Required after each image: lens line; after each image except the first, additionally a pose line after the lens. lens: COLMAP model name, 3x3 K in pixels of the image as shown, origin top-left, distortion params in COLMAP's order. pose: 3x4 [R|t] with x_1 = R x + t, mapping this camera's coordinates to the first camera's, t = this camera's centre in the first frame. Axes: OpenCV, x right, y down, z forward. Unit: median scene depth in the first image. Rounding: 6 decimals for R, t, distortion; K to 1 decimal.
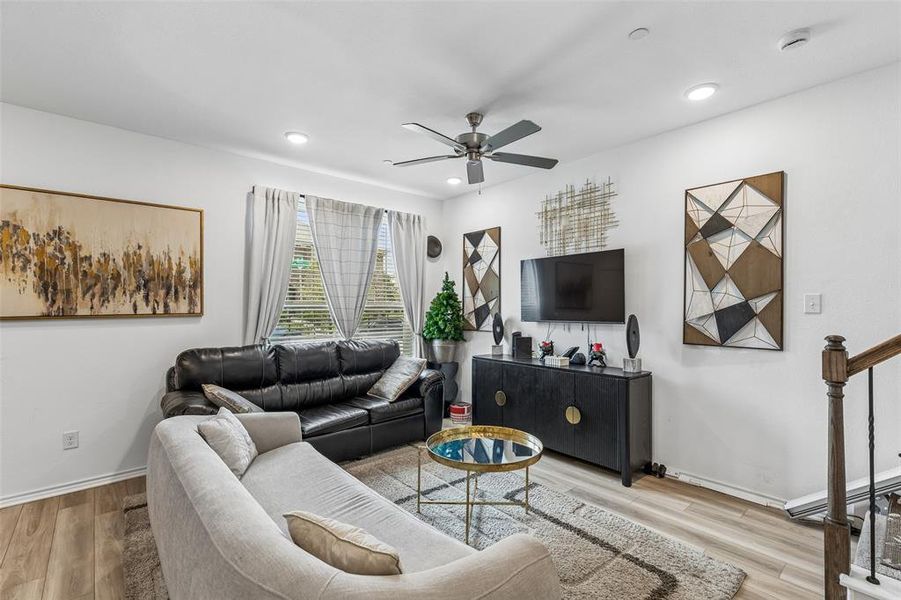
lens RADIAL K [[405.9, 0, 455.3], [0, 405.9, 304.8], [0, 0, 1]] dist [0.004018, 0.001075]
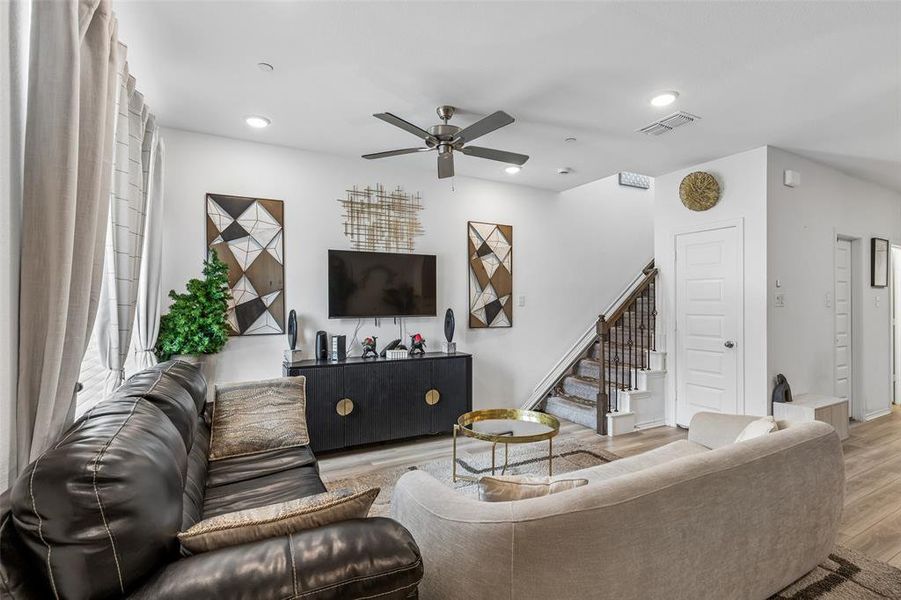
lens RADIAL K [[419.0, 0, 456.2], [0, 419.0, 302.3], [0, 0, 1]] dist [0.002658, -0.000093]
pose [[0.218574, 0.003399, 0.975814, -0.786314], [-0.006158, 0.999979, -0.002104, 0.006961], [-0.975801, -0.005550, 0.218590, 0.629611]]
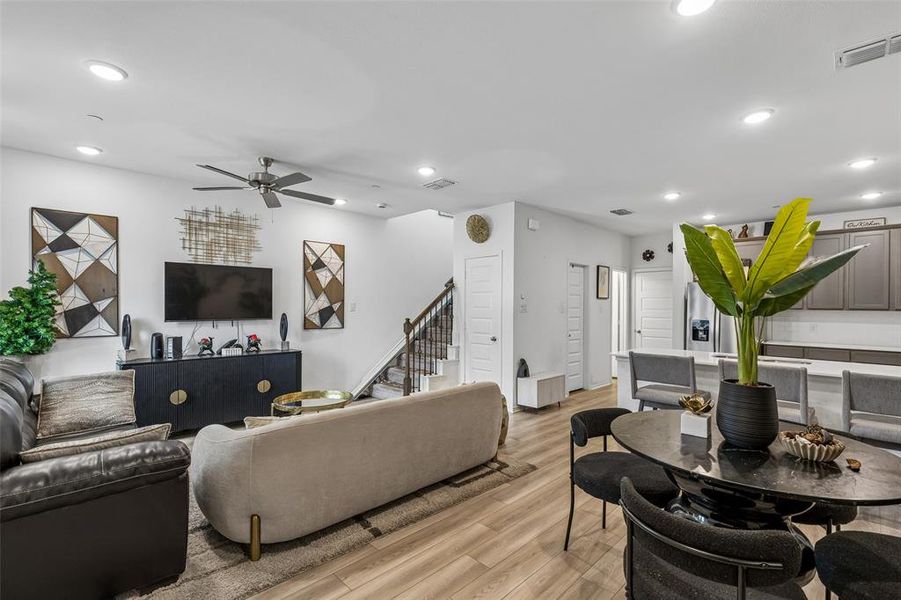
lens RADIAL K [[405.9, 0, 455.1], [0, 405.9, 305.9], [0, 0, 1]] dist [0.004018, 0.001075]
pose [[-0.057641, 0.001525, 0.998336, -1.054130], [-0.012360, 0.999921, -0.002241, -0.006748], [-0.998261, -0.012469, -0.057617, 0.399205]]
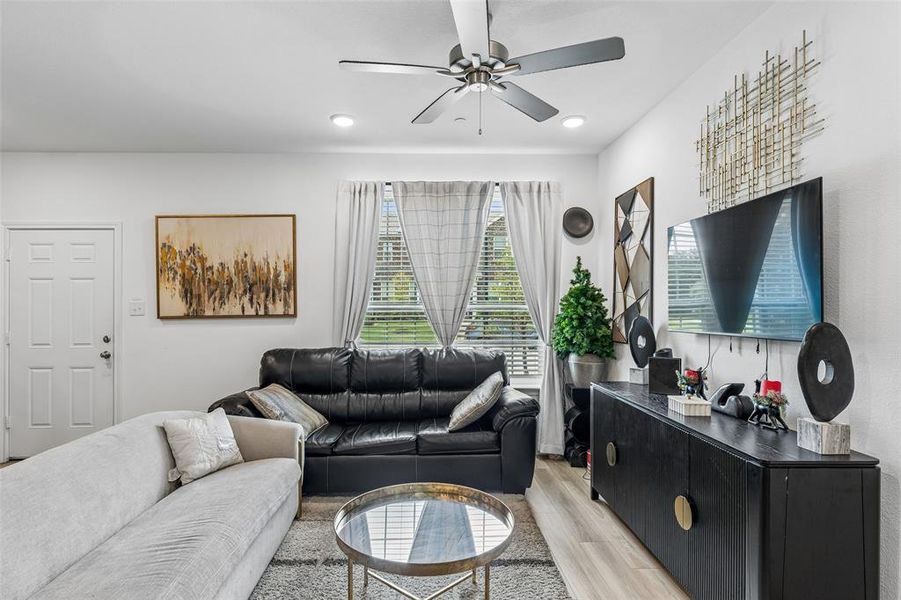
lens RADIAL K [[463.0, 0, 440.0], [0, 463.0, 309.6], [0, 0, 1]] dist [-0.003943, 0.000184]
pose [[0.772955, -0.000881, -0.634461, 0.394488], [0.007090, 0.999949, 0.007250, 0.002346], [0.634422, -0.010102, 0.772921, 0.315763]]
